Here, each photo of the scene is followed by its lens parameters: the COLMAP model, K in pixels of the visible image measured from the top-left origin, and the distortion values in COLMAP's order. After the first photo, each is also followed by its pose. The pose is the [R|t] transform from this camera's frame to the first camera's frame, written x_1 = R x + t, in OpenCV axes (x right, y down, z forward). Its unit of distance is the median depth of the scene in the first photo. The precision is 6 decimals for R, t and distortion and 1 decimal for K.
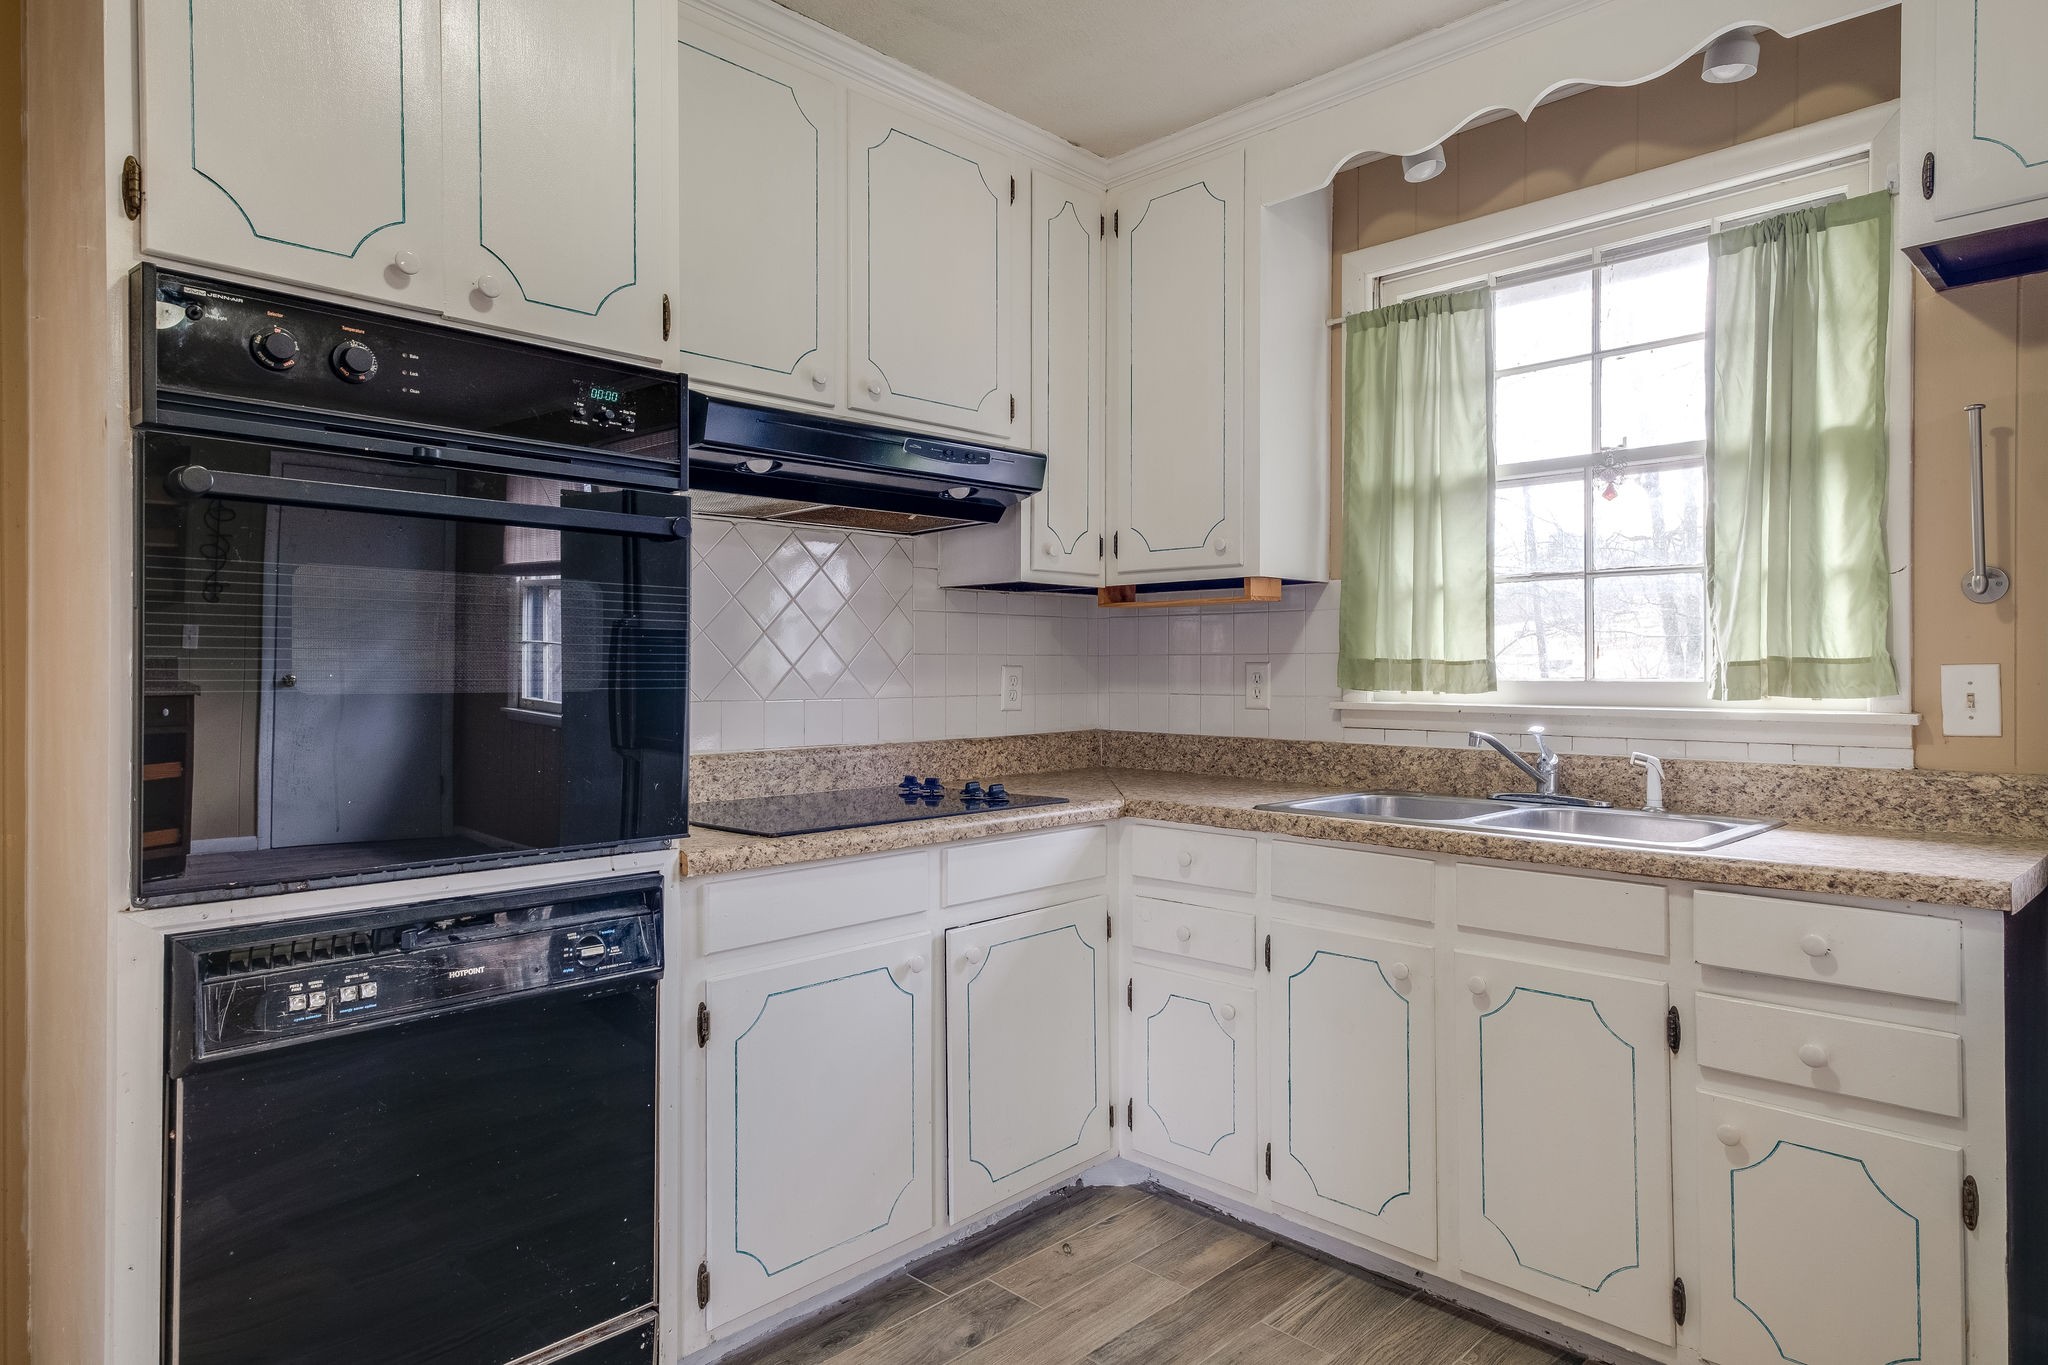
lens RADIAL K [[1170.9, 0, 1004.5], [0, 1170.9, 668.8], [0, 0, 1]] dist [0.024593, 0.001208]
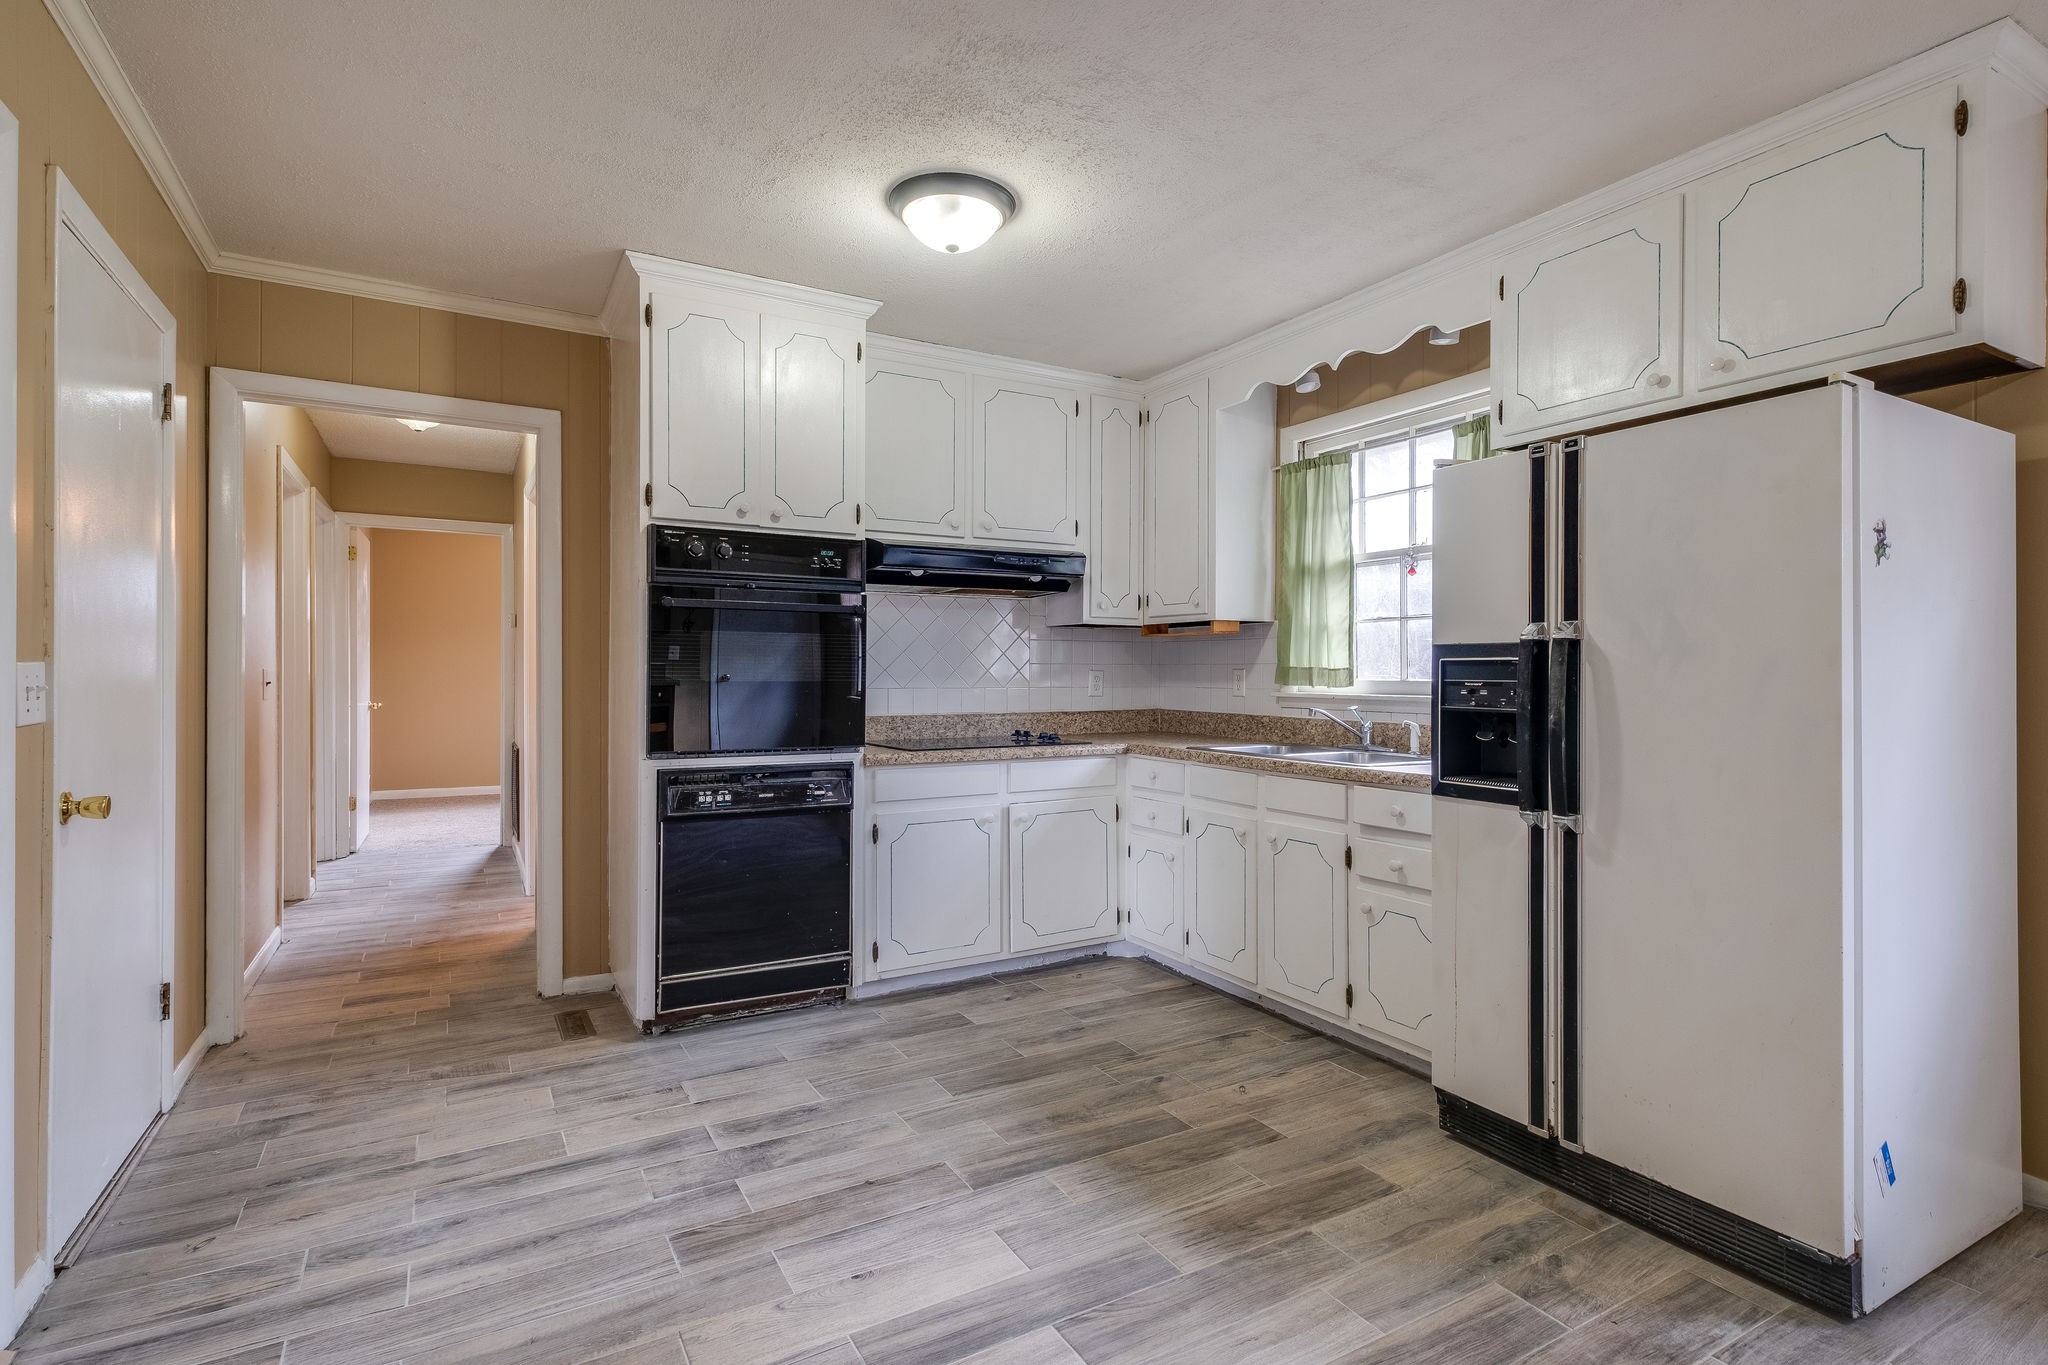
lens RADIAL K [[940.9, 0, 1097.3], [0, 940.9, 668.3], [0, 0, 1]] dist [0.012745, 0.000520]
pose [[0.983050, 0.002465, -0.183324, 0.354538], [-0.003209, 0.999988, -0.003762, -0.000729], [0.183312, 0.004287, 0.983045, -0.490543]]
